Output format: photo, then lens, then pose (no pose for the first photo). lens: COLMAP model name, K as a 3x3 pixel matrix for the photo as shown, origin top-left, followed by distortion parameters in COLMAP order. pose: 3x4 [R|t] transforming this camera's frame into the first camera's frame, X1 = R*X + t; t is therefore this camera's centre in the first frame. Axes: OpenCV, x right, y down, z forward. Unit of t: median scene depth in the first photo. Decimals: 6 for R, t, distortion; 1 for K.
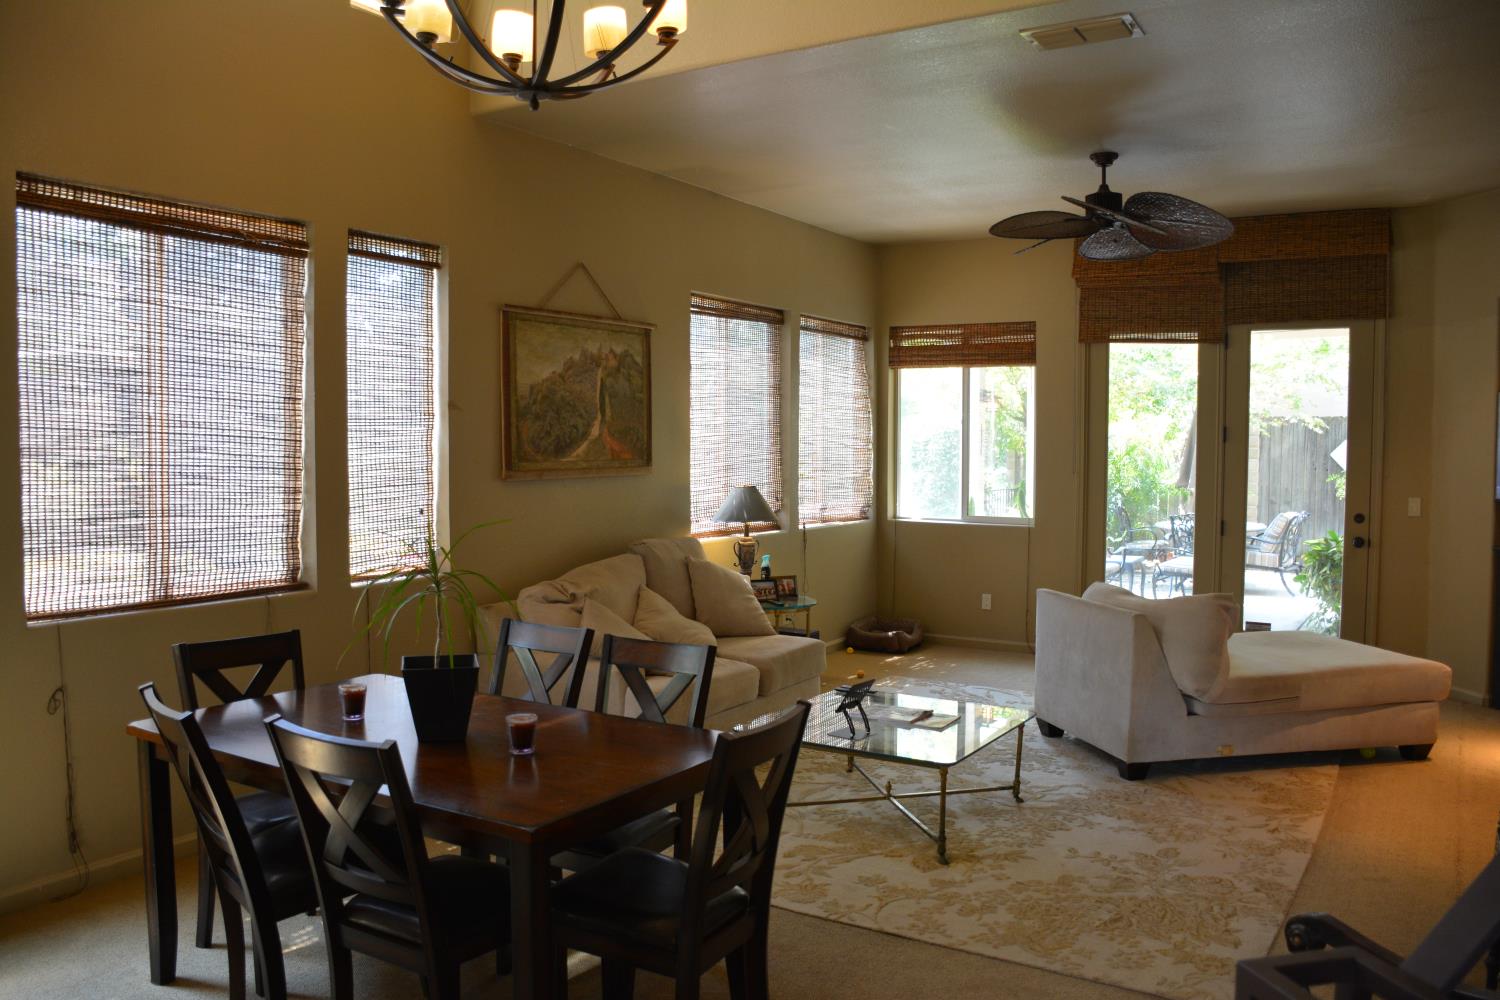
lens RADIAL K [[1164.5, 0, 724.2], [0, 1164.5, 490.5], [0, 0, 1]] dist [-0.151844, 0.098474]
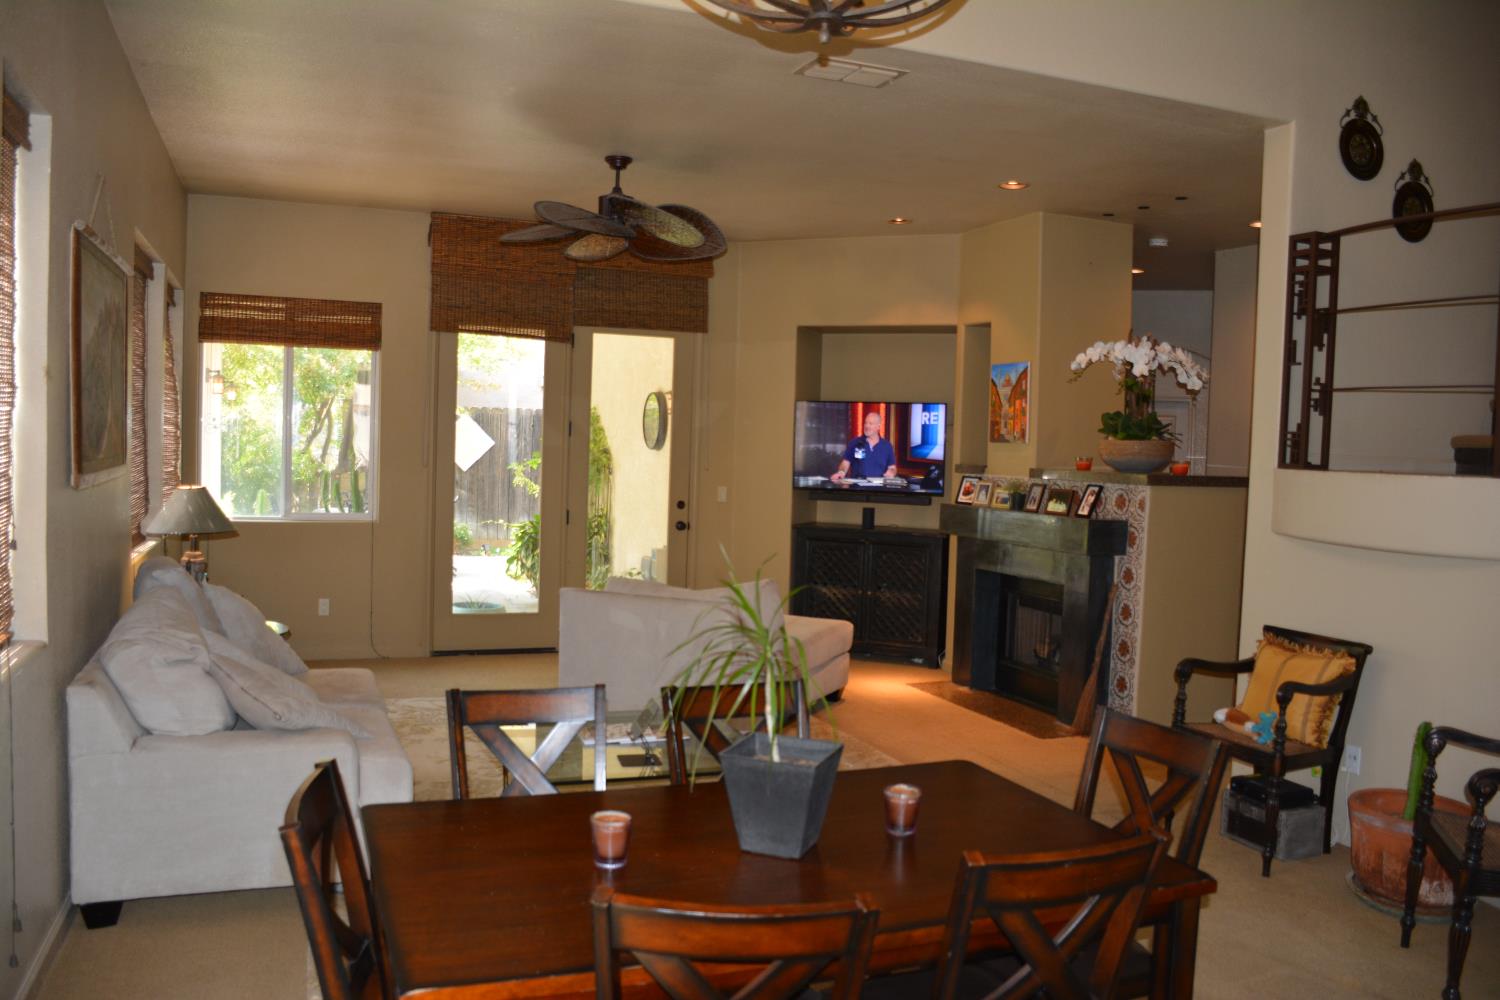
lens RADIAL K [[1164.5, 0, 753.2], [0, 1164.5, 497.9], [0, 0, 1]] dist [-0.151844, 0.098474]
pose [[0.588039, -0.028559, 0.808328, -0.341252], [0.005681, 0.999498, 0.031181, -0.017977], [-0.808812, -0.013744, 0.587906, 0.228053]]
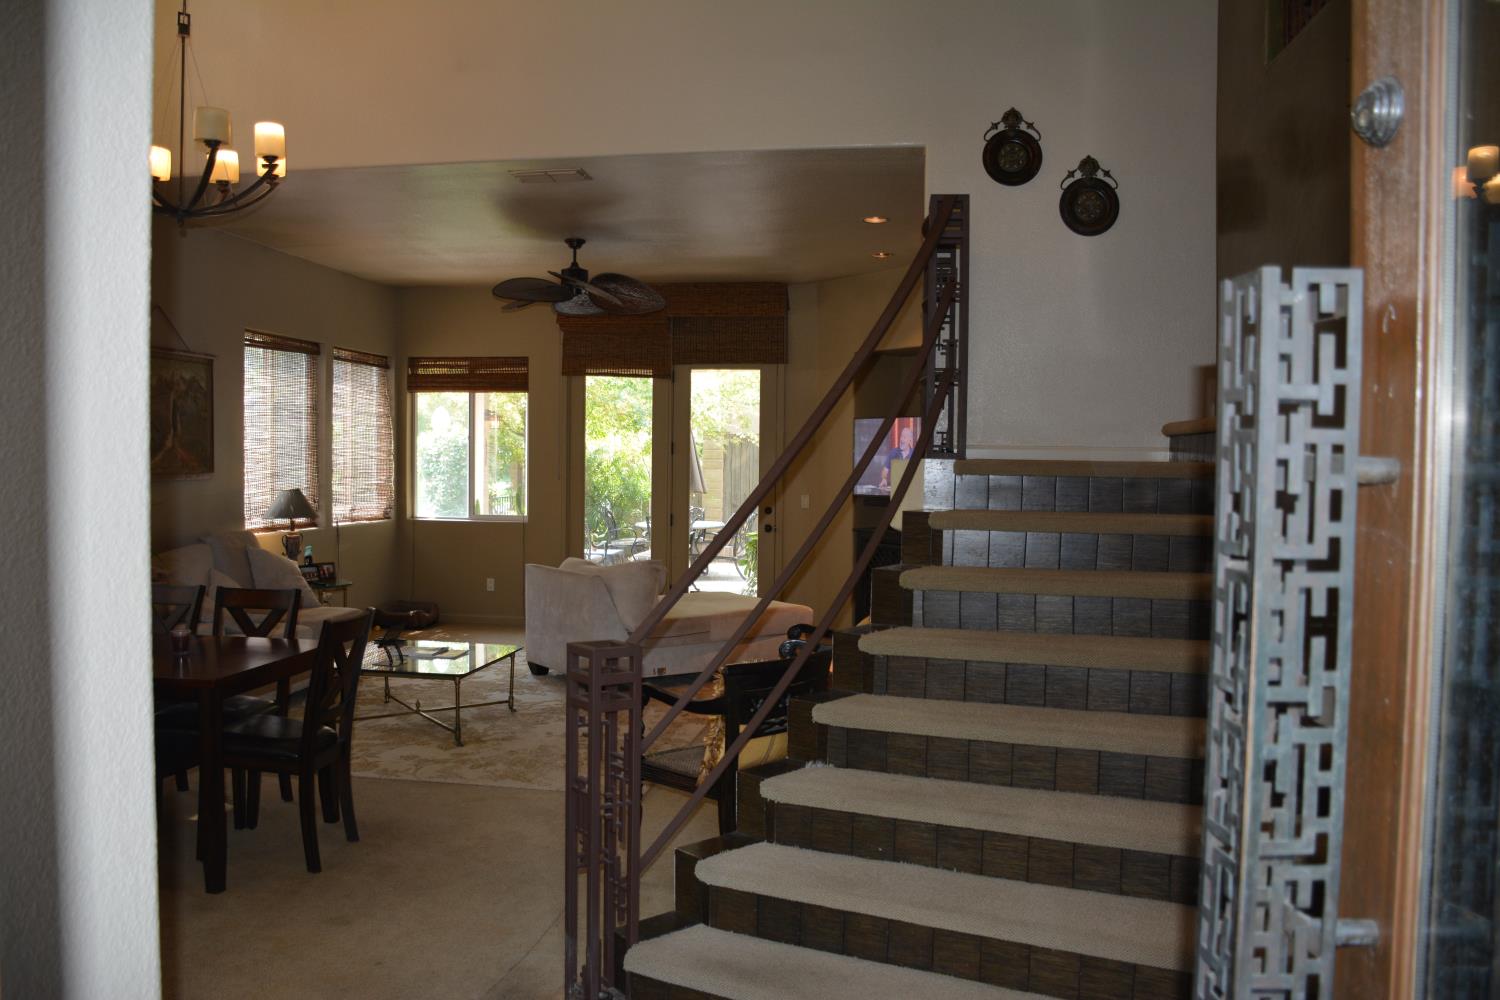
lens RADIAL K [[1164.5, 0, 739.9], [0, 1164.5, 499.2], [0, 0, 1]] dist [-0.151844, 0.098474]
pose [[0.909075, -0.009150, 0.416532, -0.047004], [0.011183, 0.999934, -0.002442, 0.013399], [-0.416482, 0.006878, 0.909118, -0.254108]]
